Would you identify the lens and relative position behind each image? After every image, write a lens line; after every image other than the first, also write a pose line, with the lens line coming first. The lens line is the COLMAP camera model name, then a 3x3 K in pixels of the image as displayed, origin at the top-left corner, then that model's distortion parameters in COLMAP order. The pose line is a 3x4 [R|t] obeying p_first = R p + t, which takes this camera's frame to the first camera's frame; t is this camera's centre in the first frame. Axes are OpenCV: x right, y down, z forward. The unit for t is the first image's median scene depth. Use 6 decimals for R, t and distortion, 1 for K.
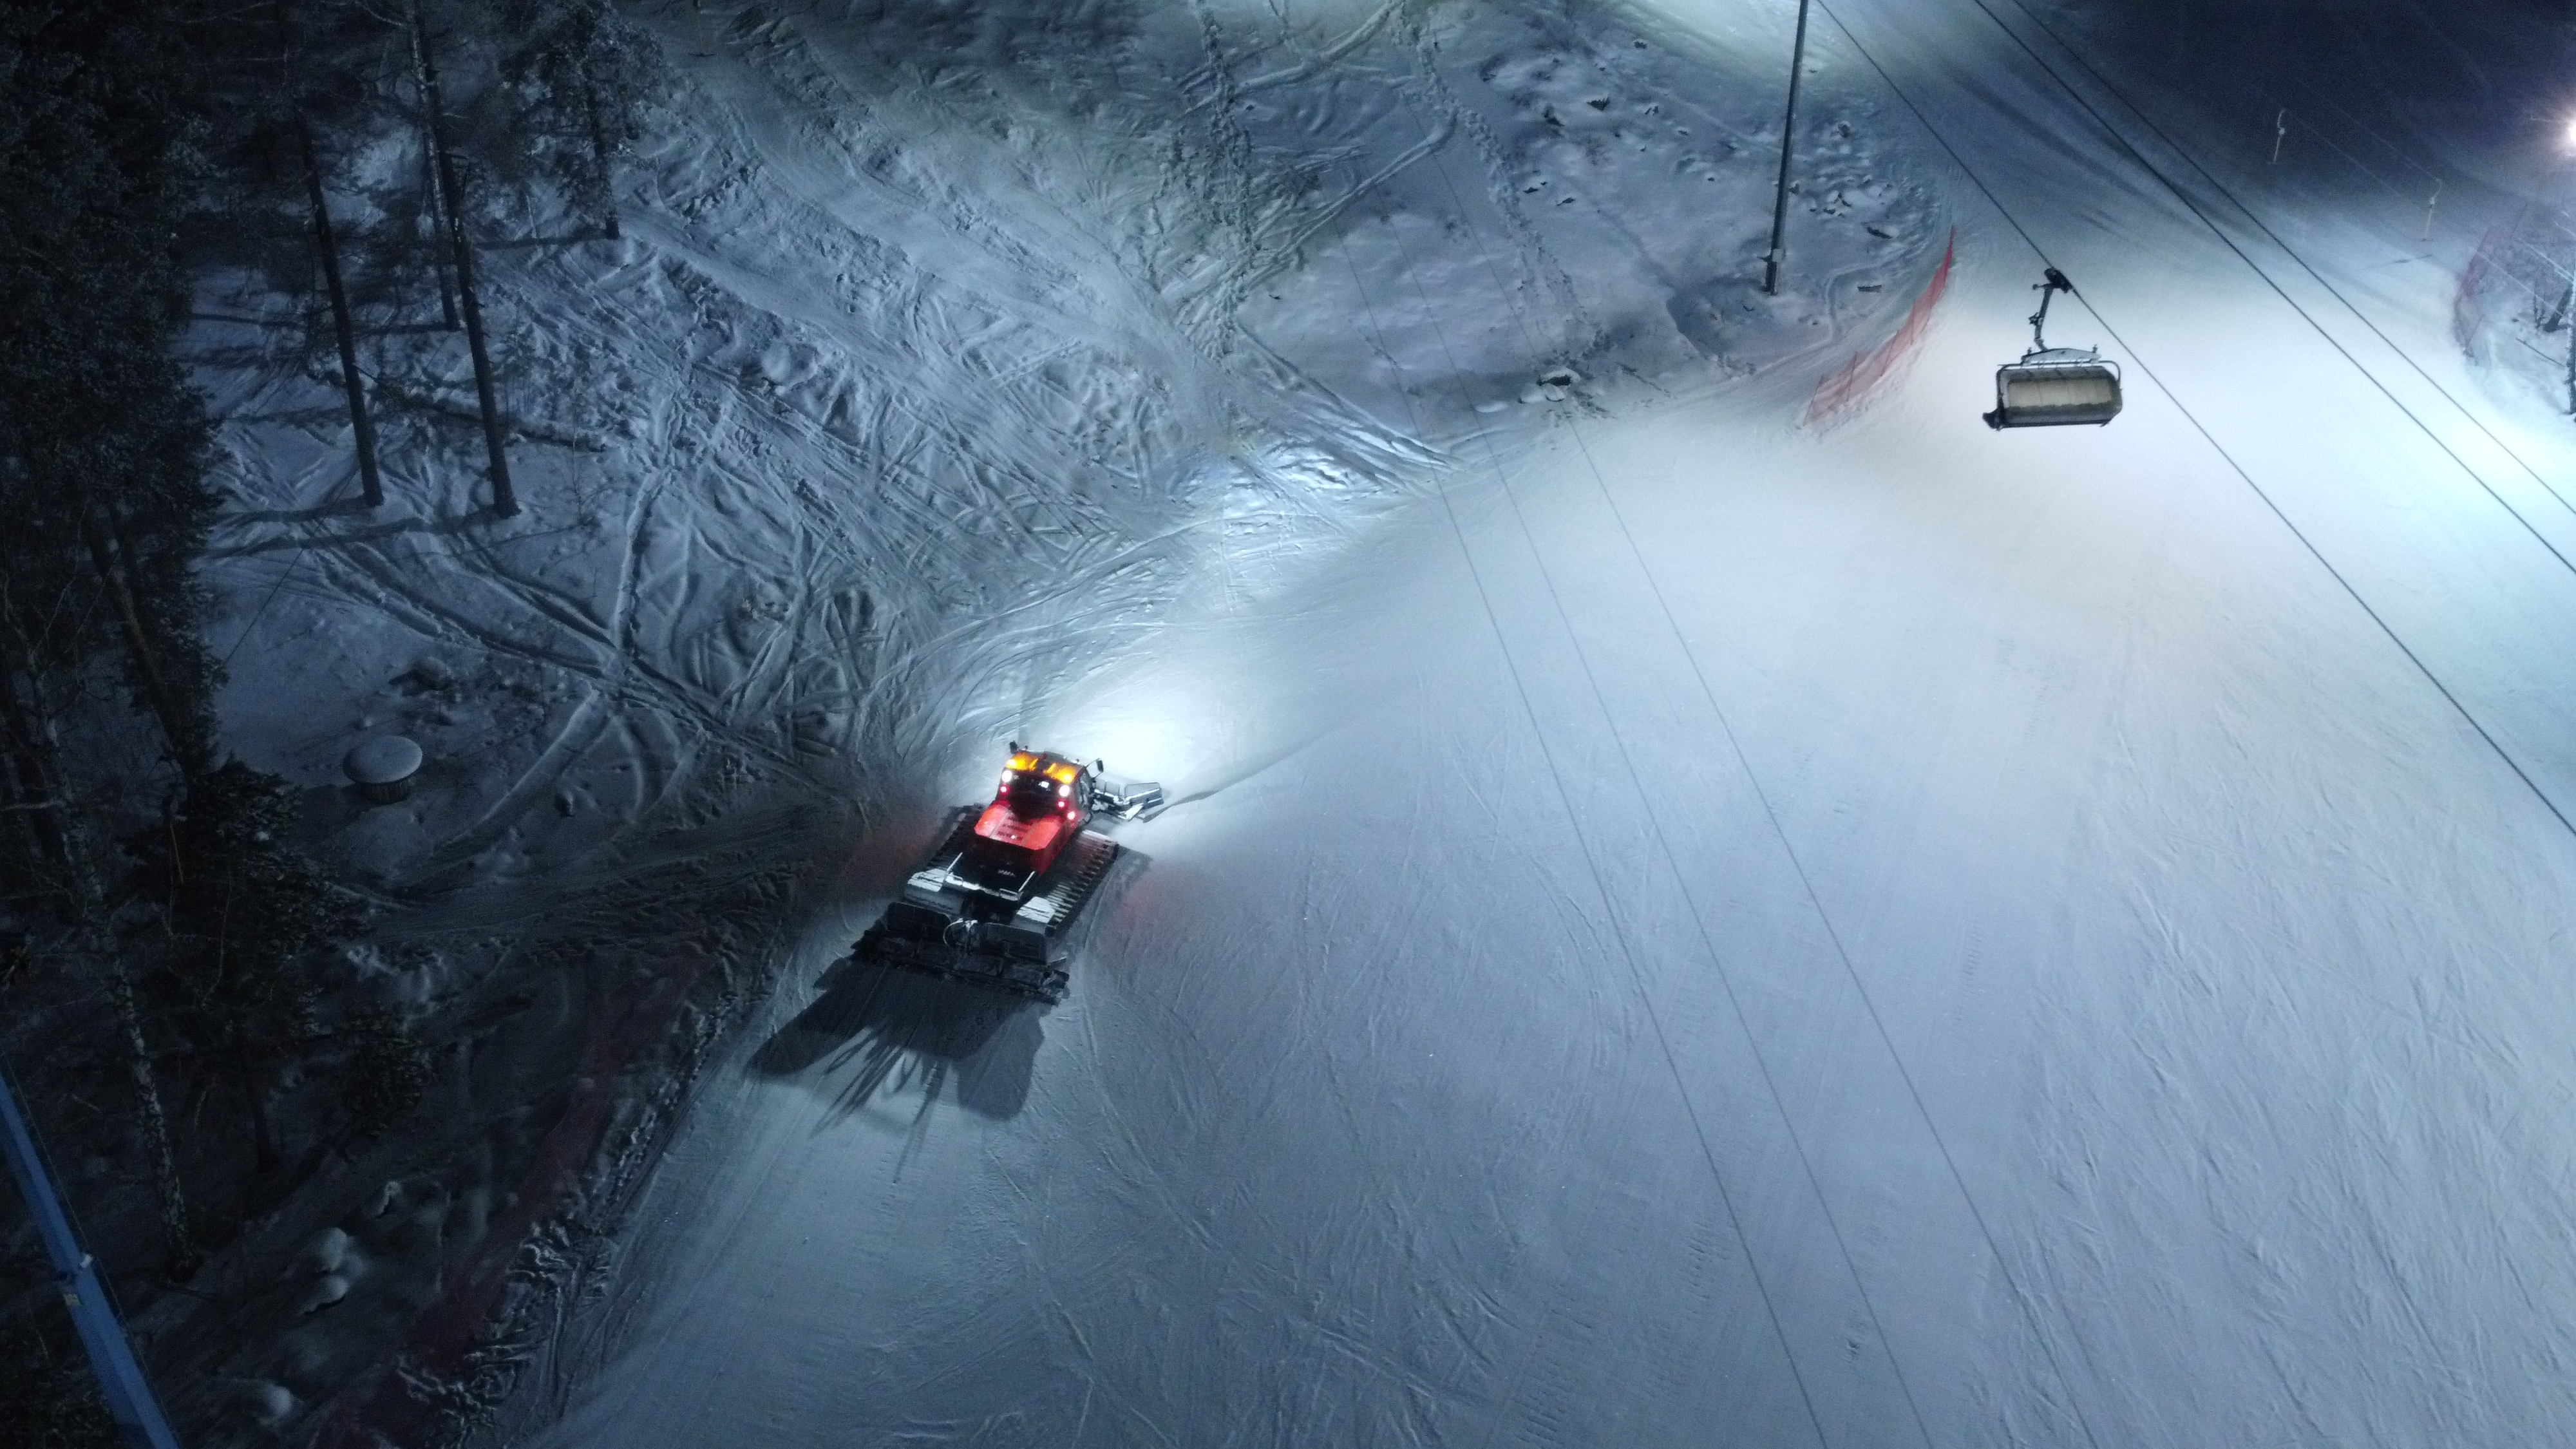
lens RADIAL K [[1950.6, 0, 1288.0], [0, 1950.6, 724.5], [0, 0, 1]] dist [-0.000295, -0.009664]
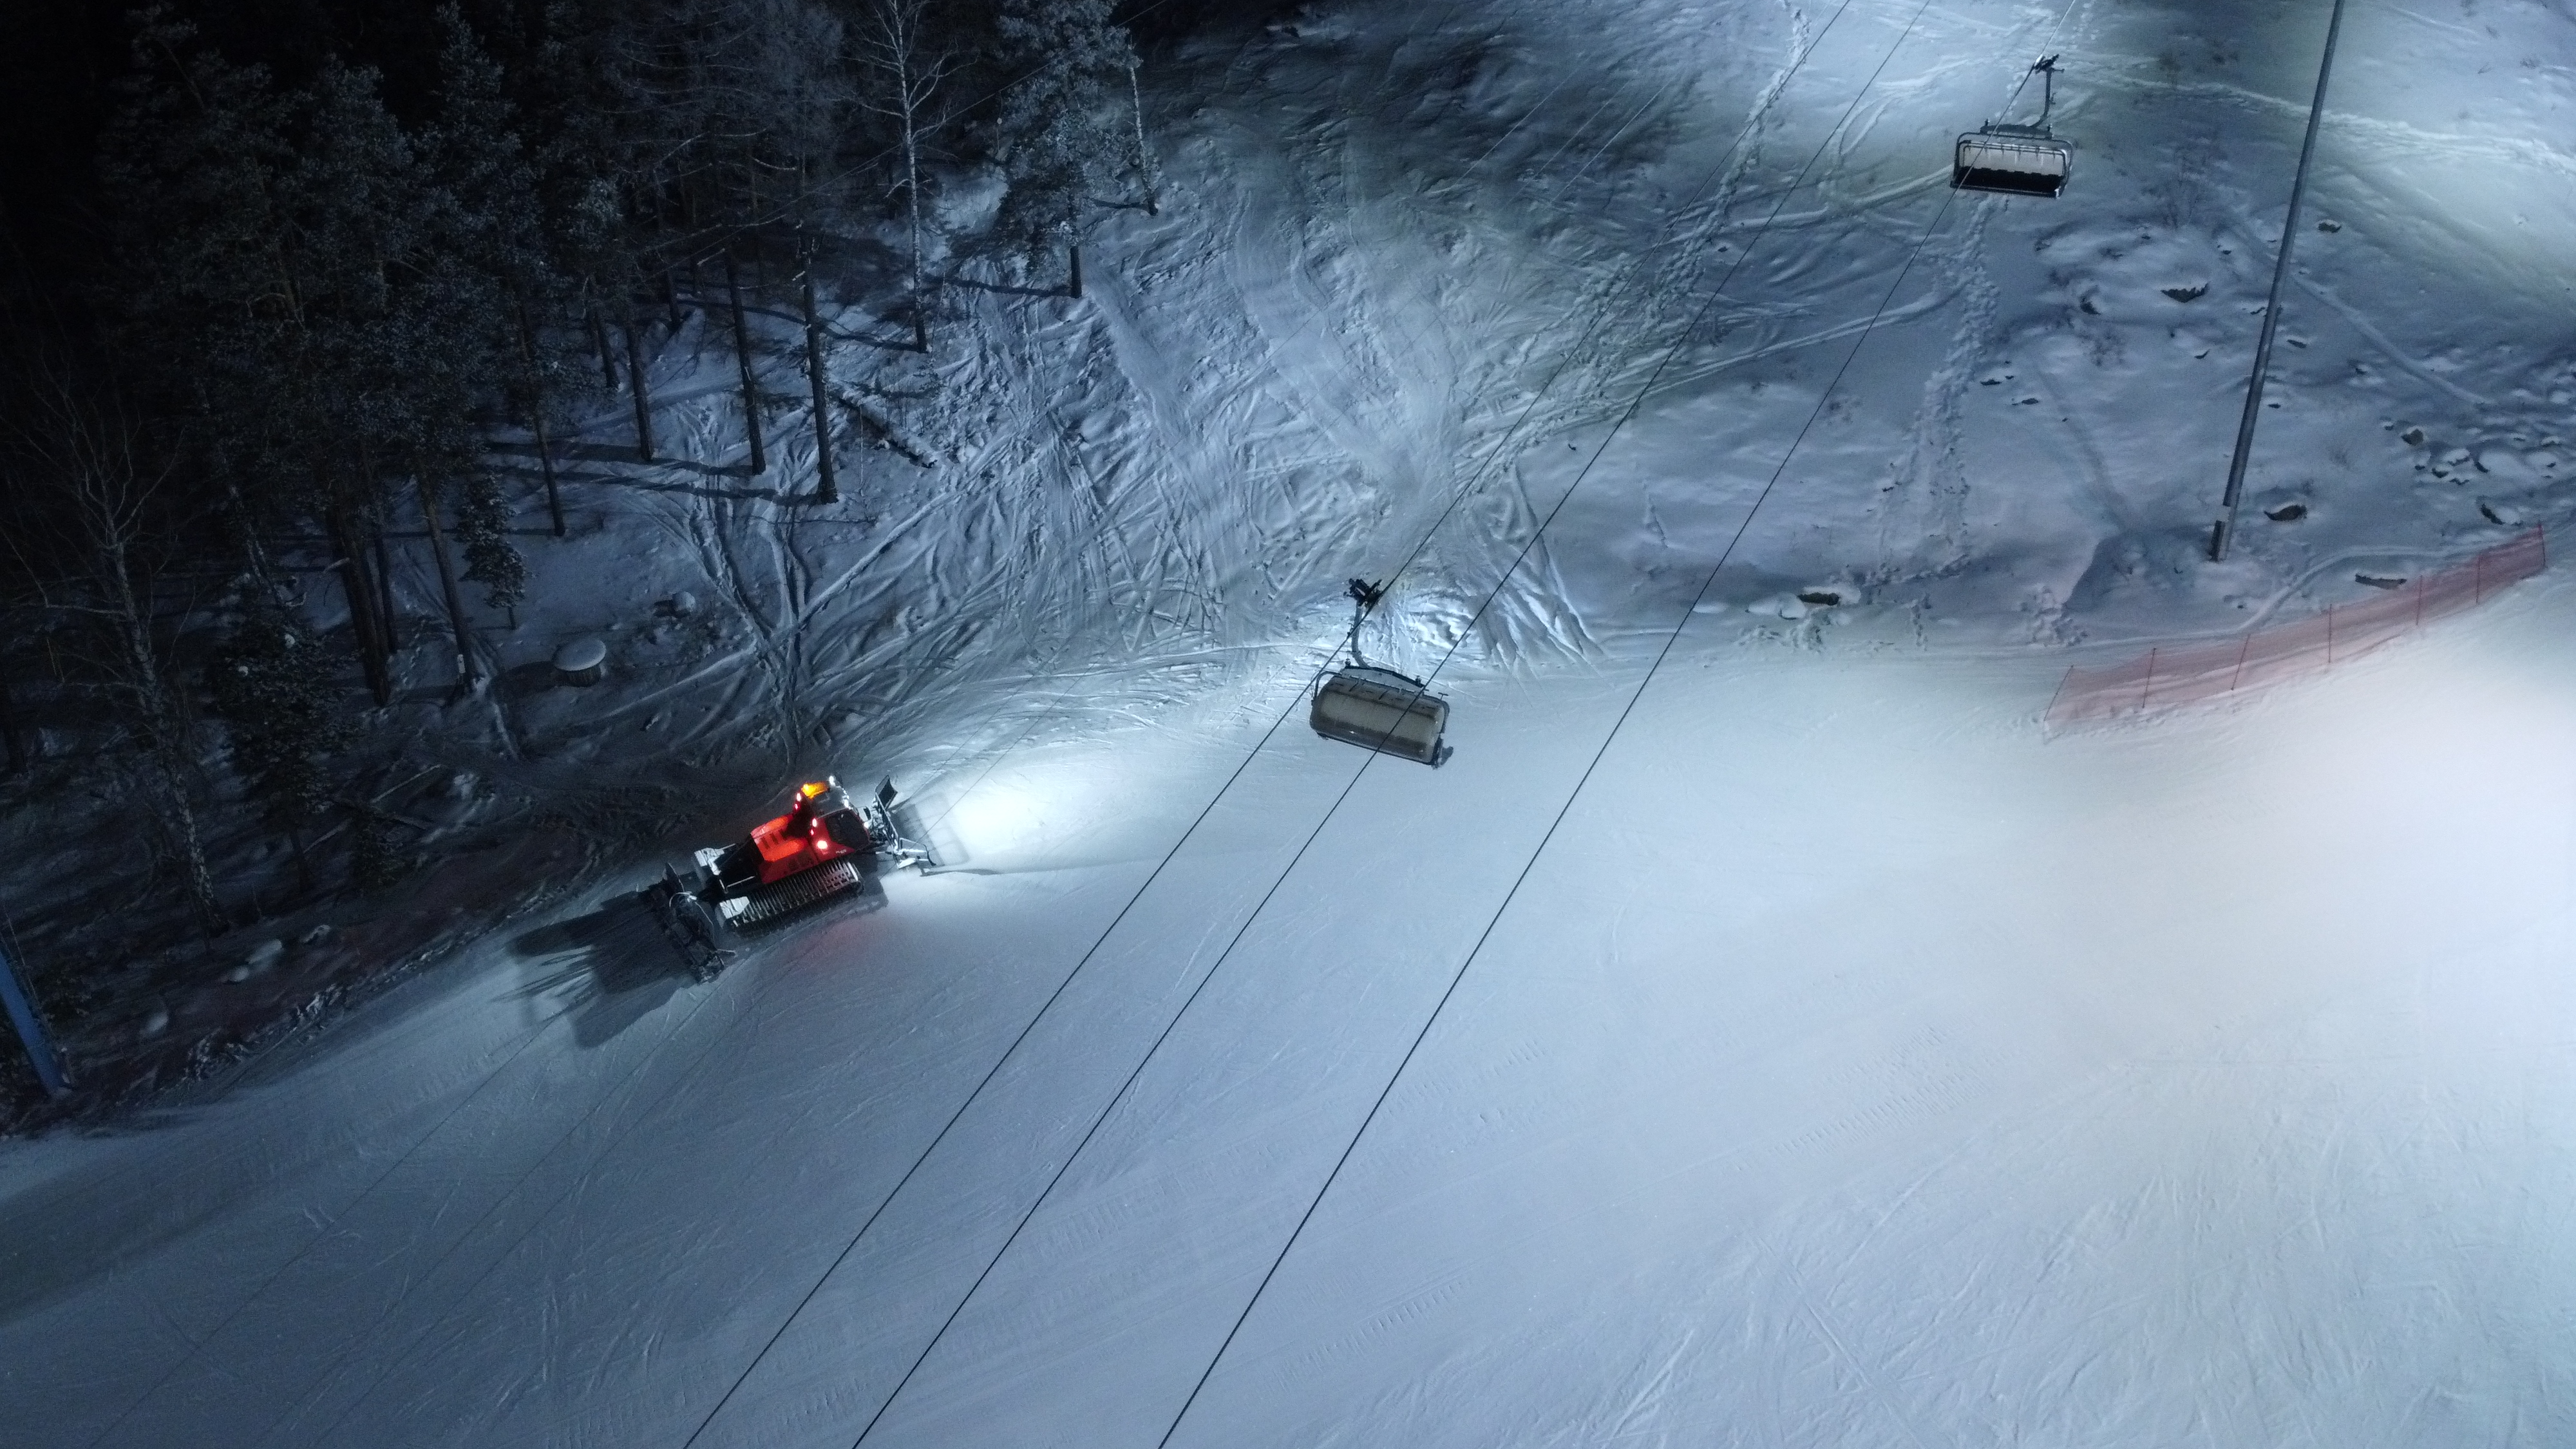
lens RADIAL K [[1950.6, 0, 1288.0], [0, 1950.6, 724.5], [0, 0, 1]] dist [-0.000295, -0.009664]
pose [[0.738441, 0.272141, -0.616964, 0.569108], [-0.276558, 0.956681, 0.090978, -0.147022], [0.614996, 0.103445, 0.781715, 0.179321]]
